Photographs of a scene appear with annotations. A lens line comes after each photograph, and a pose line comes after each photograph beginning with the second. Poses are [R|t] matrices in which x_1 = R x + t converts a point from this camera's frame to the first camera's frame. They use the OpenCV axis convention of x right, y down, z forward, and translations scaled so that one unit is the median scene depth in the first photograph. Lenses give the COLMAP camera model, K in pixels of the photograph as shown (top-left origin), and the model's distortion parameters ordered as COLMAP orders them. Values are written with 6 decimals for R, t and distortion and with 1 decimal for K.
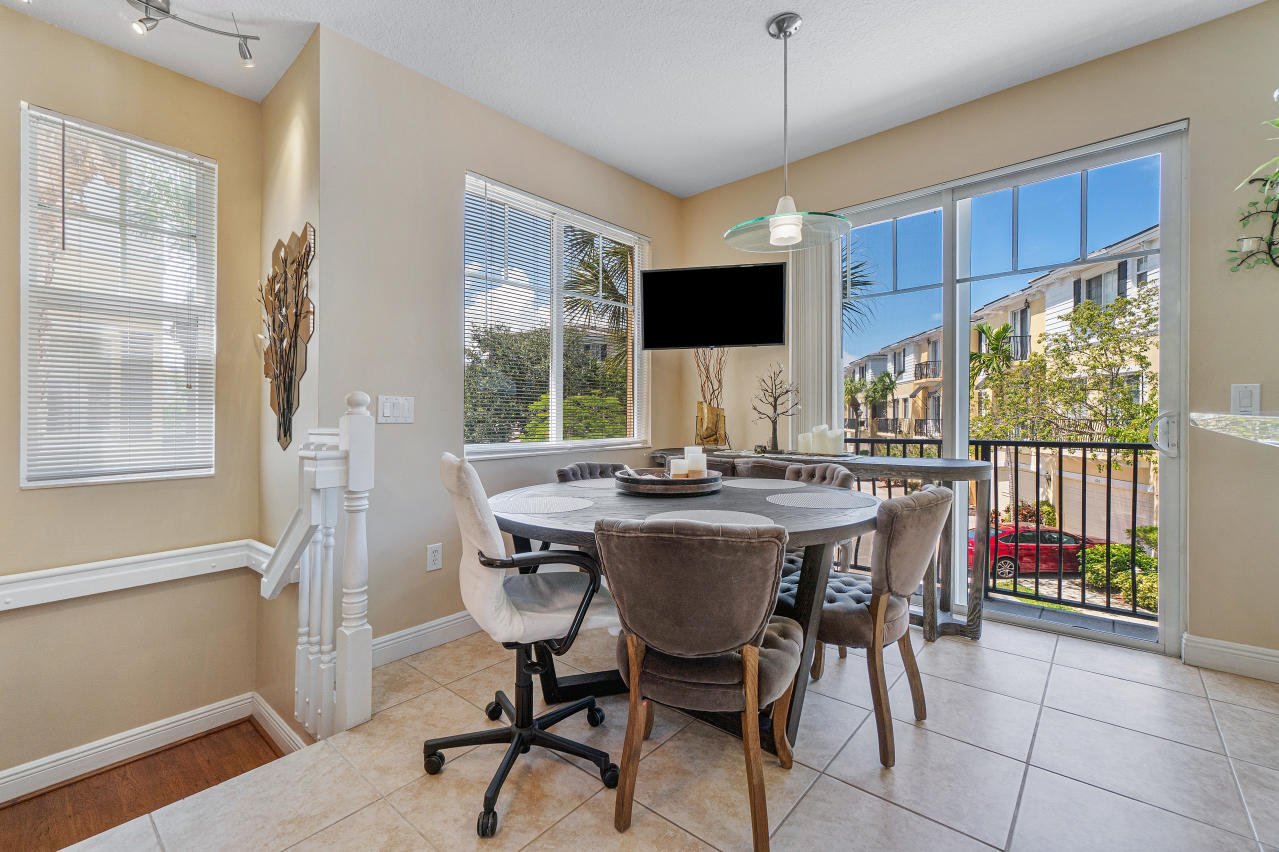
lens RADIAL K [[563.1, 0, 618.5], [0, 563.1, 402.8], [0, 0, 1]] dist [-0.002378, 0.004288]
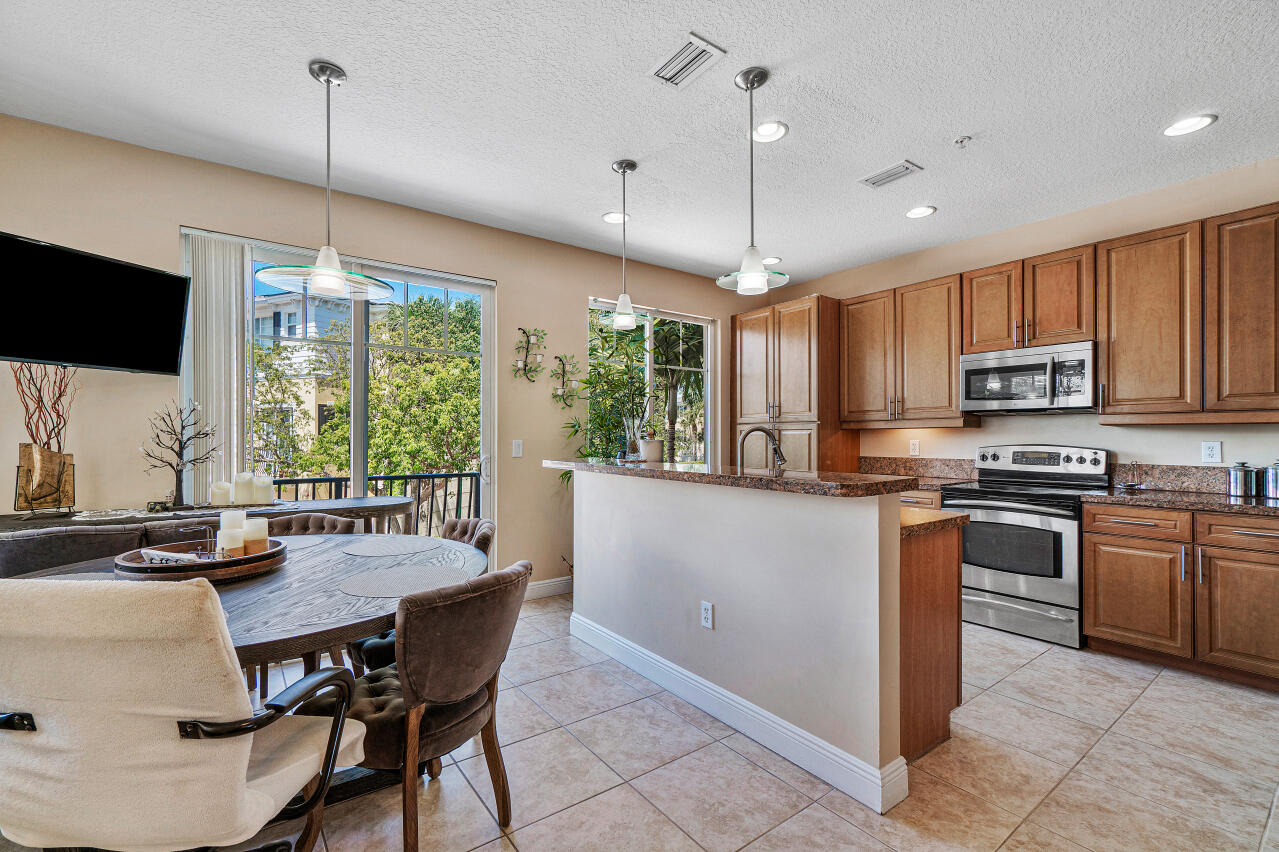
lens RADIAL K [[563.1, 0, 635.8], [0, 563.1, 428.6], [0, 0, 1]] dist [-0.002378, 0.004288]
pose [[0.200555, 0.028991, 0.979253, -0.471541], [-0.031993, 0.999223, -0.023030, -0.036448], [-0.979160, -0.026711, 0.201326, 0.221422]]
